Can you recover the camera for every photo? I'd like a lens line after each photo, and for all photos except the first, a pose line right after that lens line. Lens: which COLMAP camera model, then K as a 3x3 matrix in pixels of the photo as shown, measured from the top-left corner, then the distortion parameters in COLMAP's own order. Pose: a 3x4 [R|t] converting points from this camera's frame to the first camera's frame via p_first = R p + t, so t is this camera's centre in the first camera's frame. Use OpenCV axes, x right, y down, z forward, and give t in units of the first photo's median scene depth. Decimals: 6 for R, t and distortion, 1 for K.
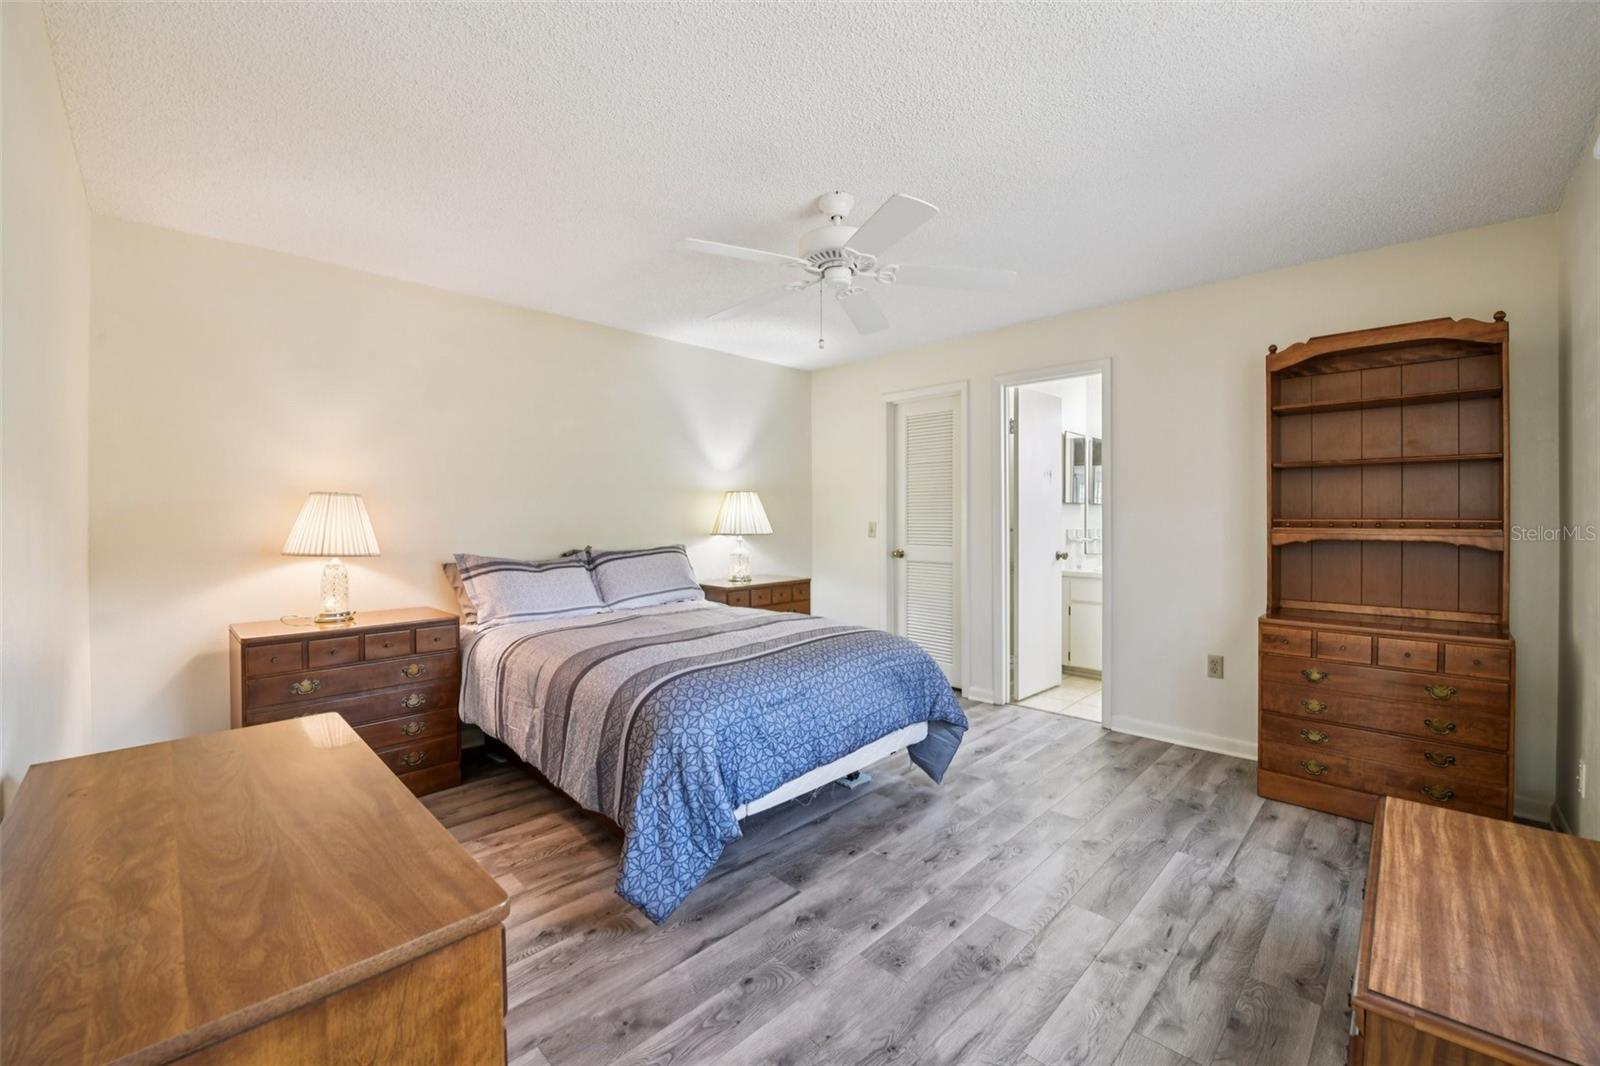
lens RADIAL K [[640.1, 0, 802.4], [0, 640.1, 519.0], [0, 0, 1]] dist [-0.019932, -0.000217]
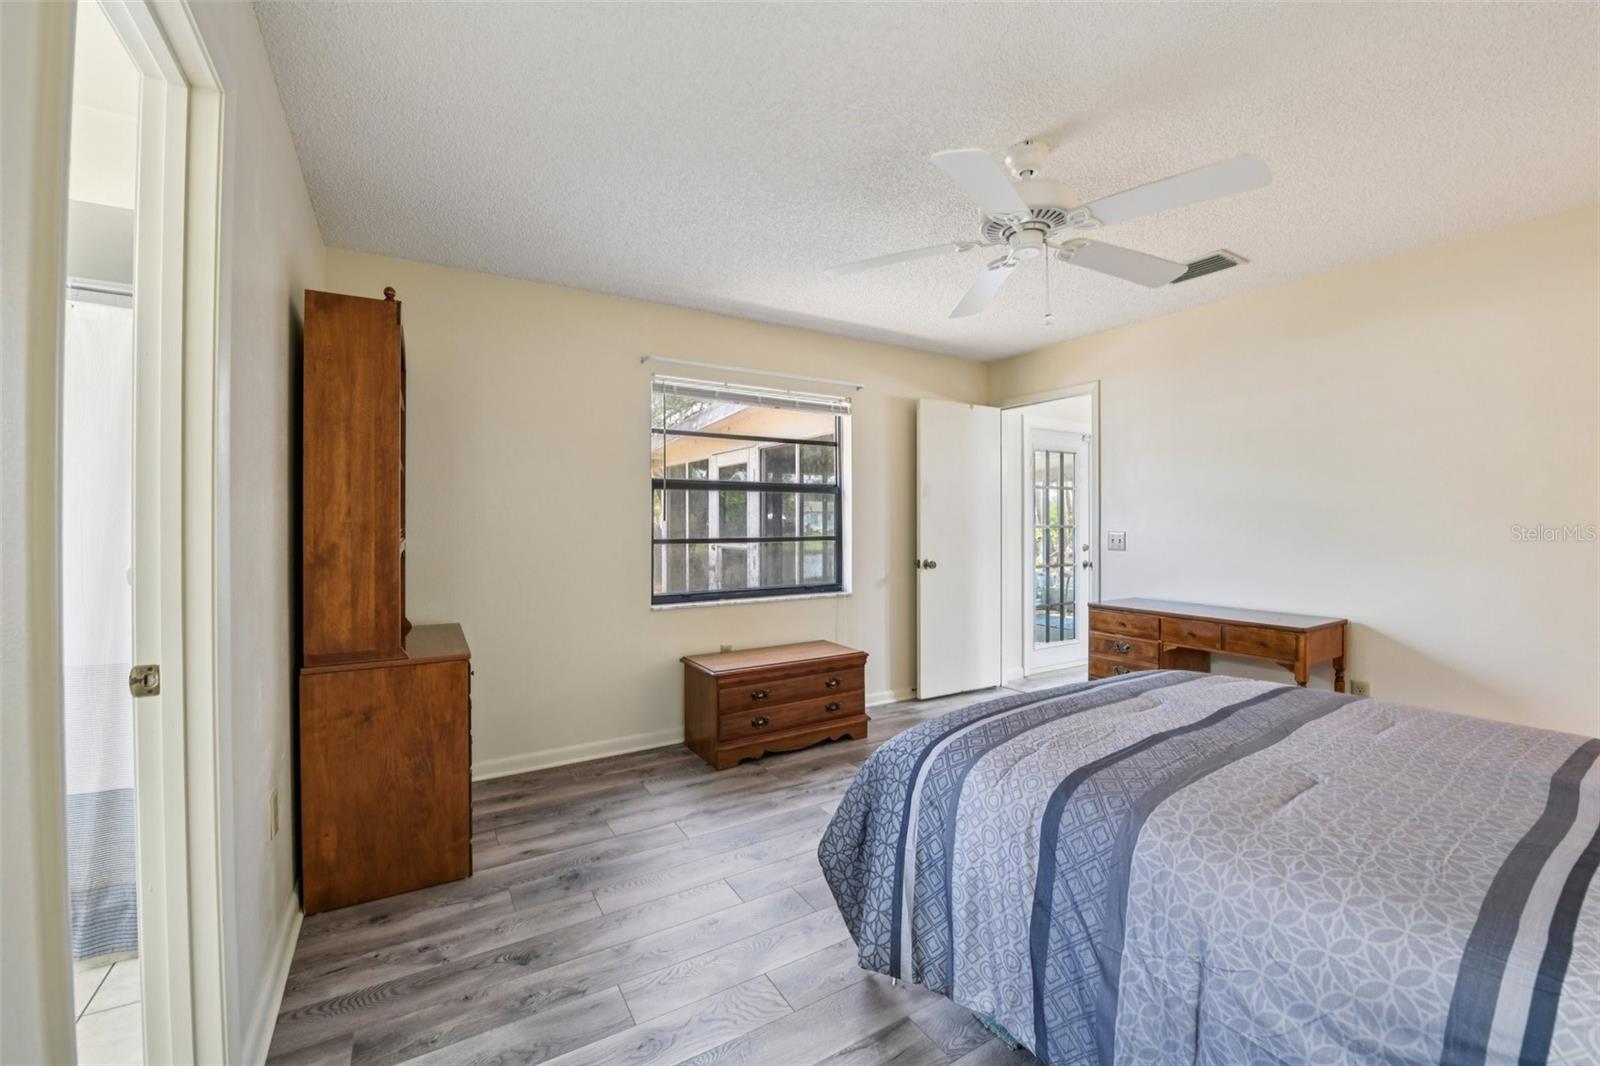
lens RADIAL K [[640.1, 0, 802.4], [0, 640.1, 519.0], [0, 0, 1]] dist [-0.019932, -0.000217]
pose [[-0.969854, 0.004591, 0.243642, 0.134345], [0.004755, 0.999989, 0.000085, -0.010458], [-0.243639, 0.001241, -0.969865, 1.853941]]
